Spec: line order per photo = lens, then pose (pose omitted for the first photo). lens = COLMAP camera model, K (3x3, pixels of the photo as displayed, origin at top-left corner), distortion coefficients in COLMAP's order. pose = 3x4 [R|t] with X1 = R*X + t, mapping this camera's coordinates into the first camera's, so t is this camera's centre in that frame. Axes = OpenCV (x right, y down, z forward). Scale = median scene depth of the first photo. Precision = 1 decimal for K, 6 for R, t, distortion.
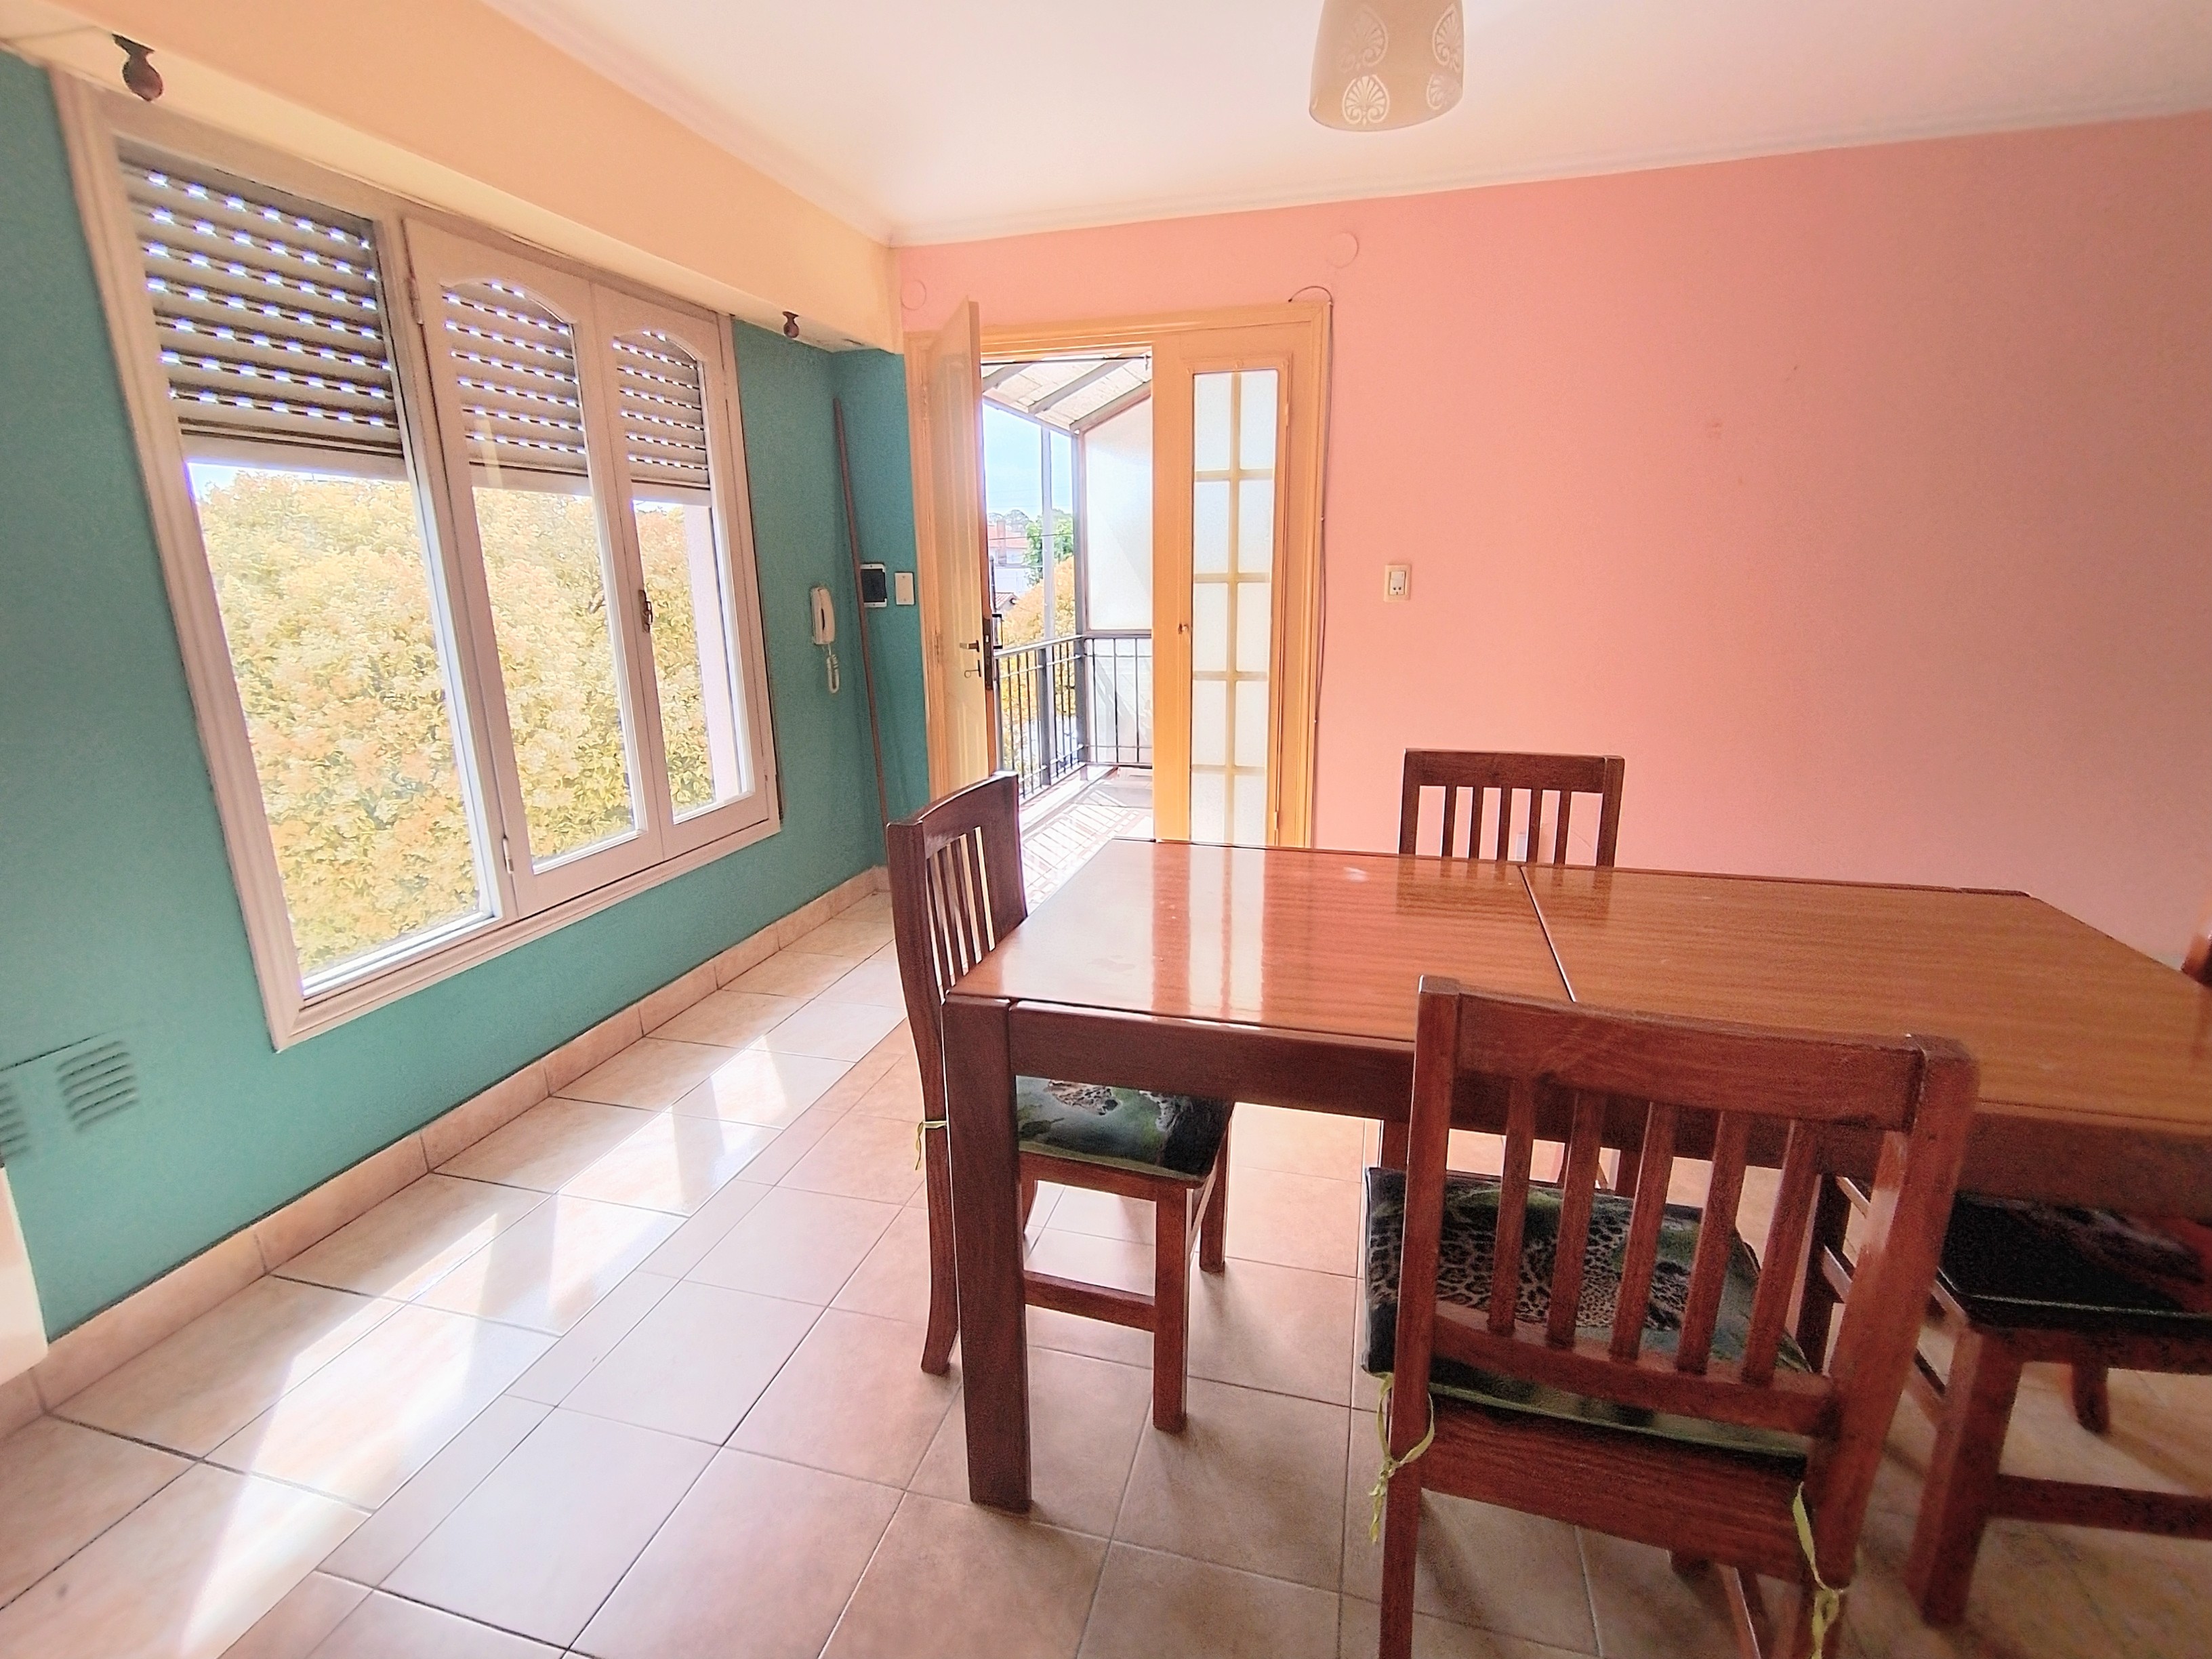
lens RADIAL K [[994.3, 0, 1108.2], [0, 994.3, 823.2], [0, 0, 1]] dist [-0.000250, 0.000212]
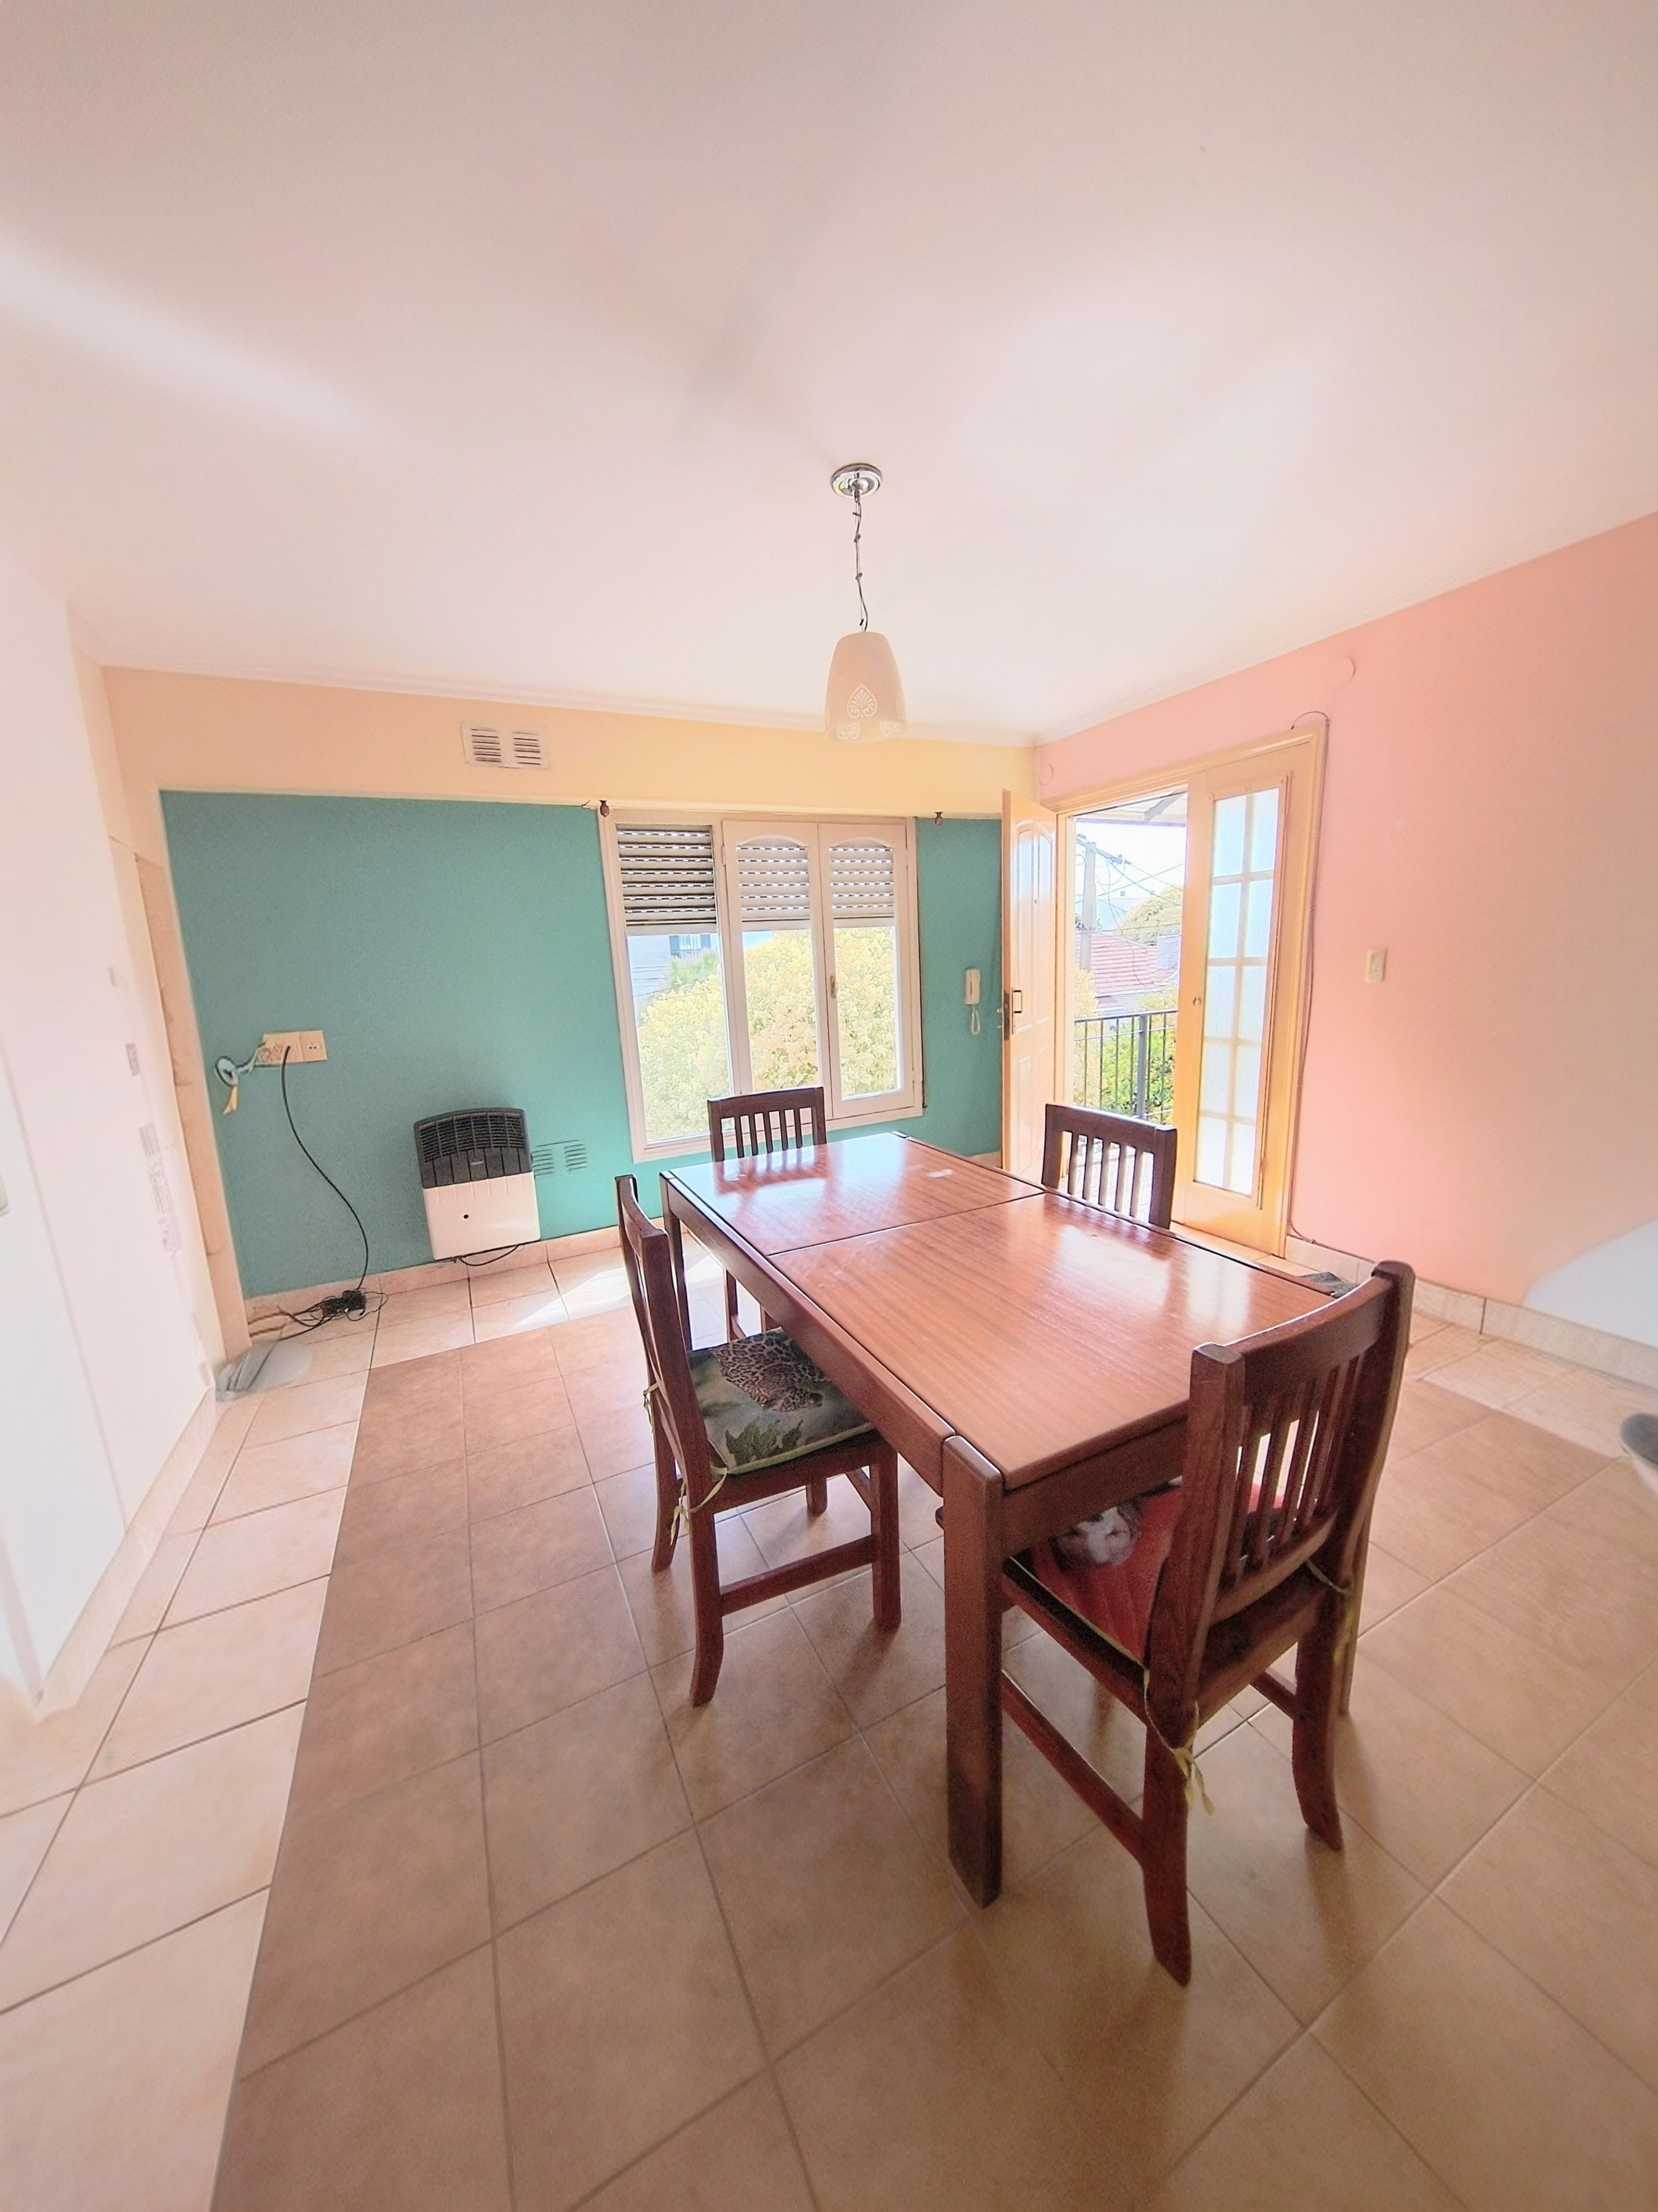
lens RADIAL K [[746.0, 0, 821.2], [0, 746.0, 1108.2], [0, 0, 1]] dist [0.002520, 0.000126]
pose [[0.663196, 0.133255, -0.736487, 0.507037], [-0.145947, 0.988158, 0.047368, -0.040402], [0.734078, 0.076073, 0.674791, 0.028171]]
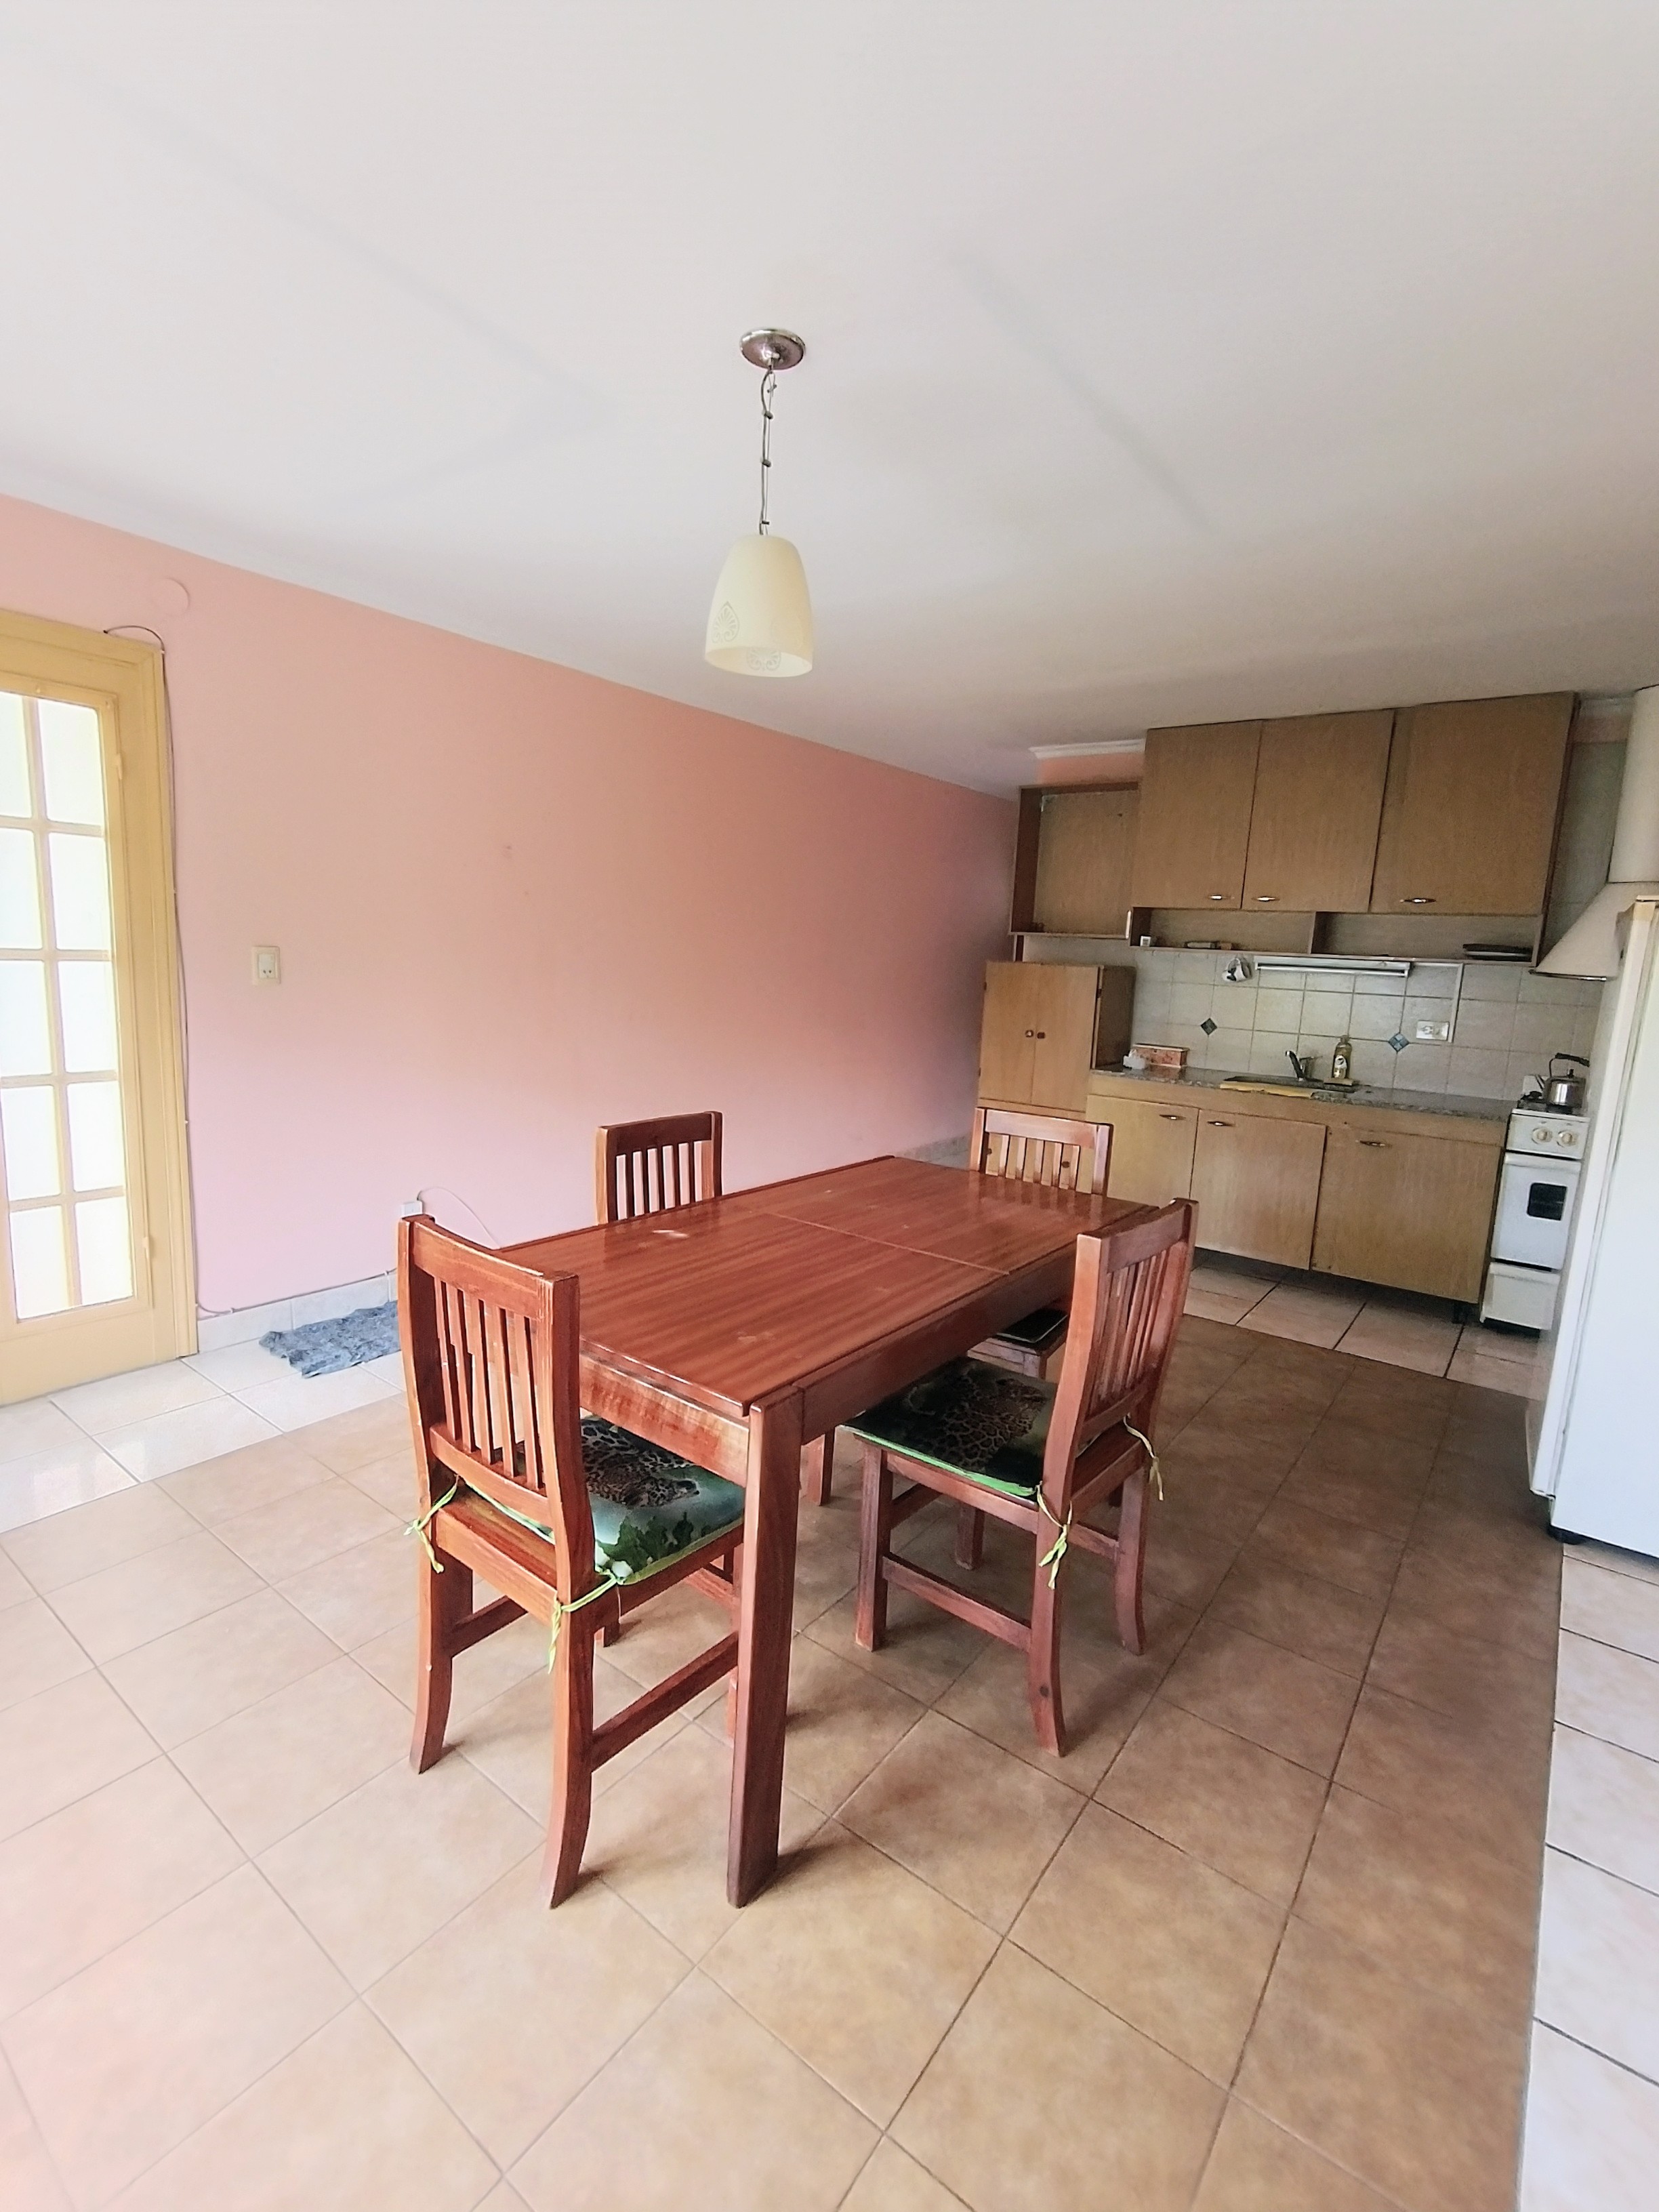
lens RADIAL K [[1009.5, 0, 824.4], [0, 1009.5, 1109.6], [0, 0, 1]] dist [-0.002971, -0.000570]
pose [[0.373102, -0.115178, 0.920613, -0.401498], [0.179555, 0.982469, 0.050148, -0.063088], [-0.910250, 0.146590, 0.387242, 0.178578]]
